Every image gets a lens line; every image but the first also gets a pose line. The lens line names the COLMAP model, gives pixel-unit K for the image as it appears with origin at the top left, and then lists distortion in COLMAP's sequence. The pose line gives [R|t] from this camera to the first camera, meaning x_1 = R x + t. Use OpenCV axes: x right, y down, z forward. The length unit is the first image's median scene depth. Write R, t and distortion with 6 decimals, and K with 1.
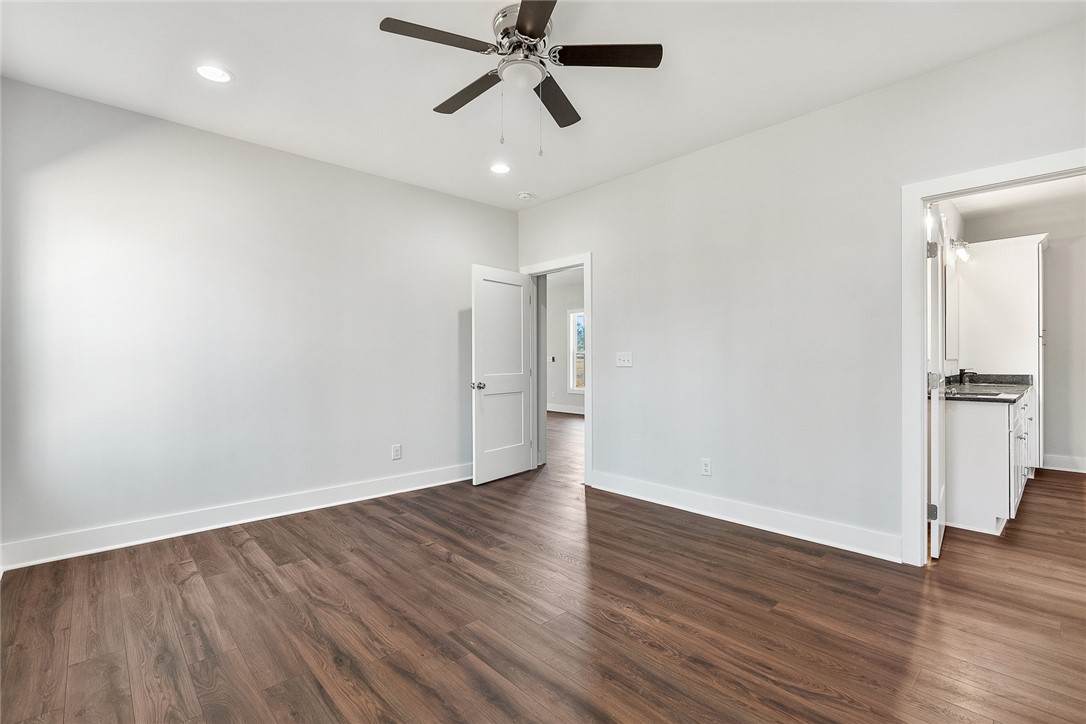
lens RADIAL K [[503.9, 0, 543.8], [0, 503.9, 360.0], [0, 0, 1]] dist [-0.003356, 0.000163]
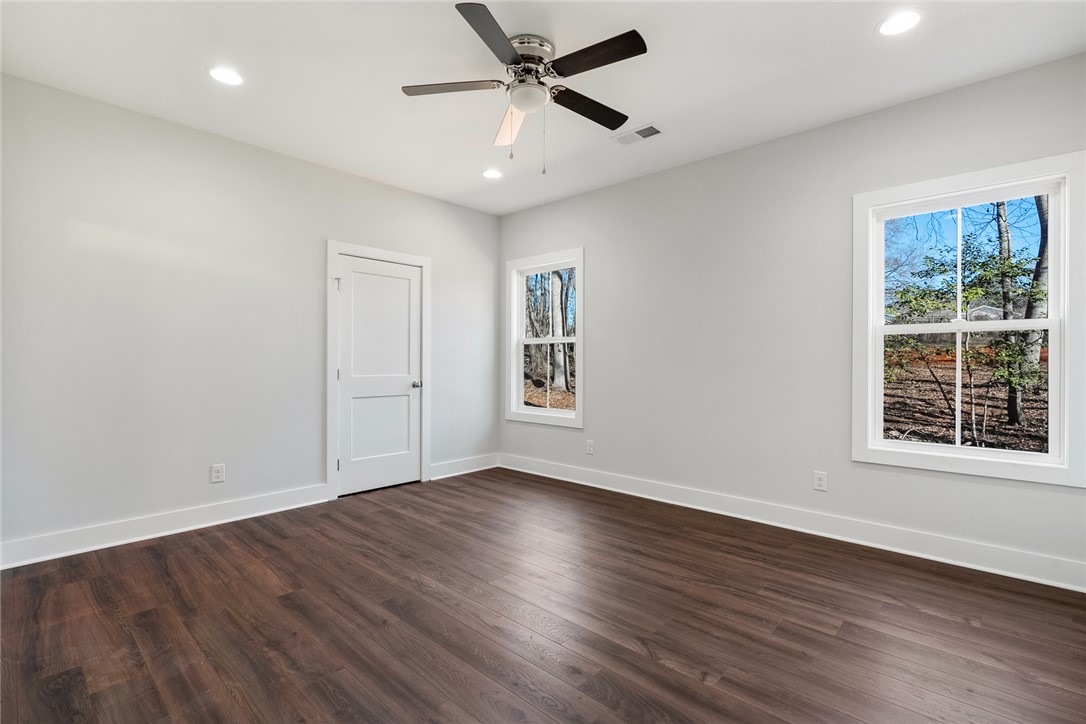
lens RADIAL K [[503.9, 0, 544.0], [0, 503.9, 359.9], [0, 0, 1]] dist [-0.003356, 0.000163]
pose [[-0.996585, -0.001130, -0.082565, 0.011314], [-0.001124, 0.999999, -0.000119, -0.001976], [0.082565, -0.000026, -0.996586, 1.927753]]
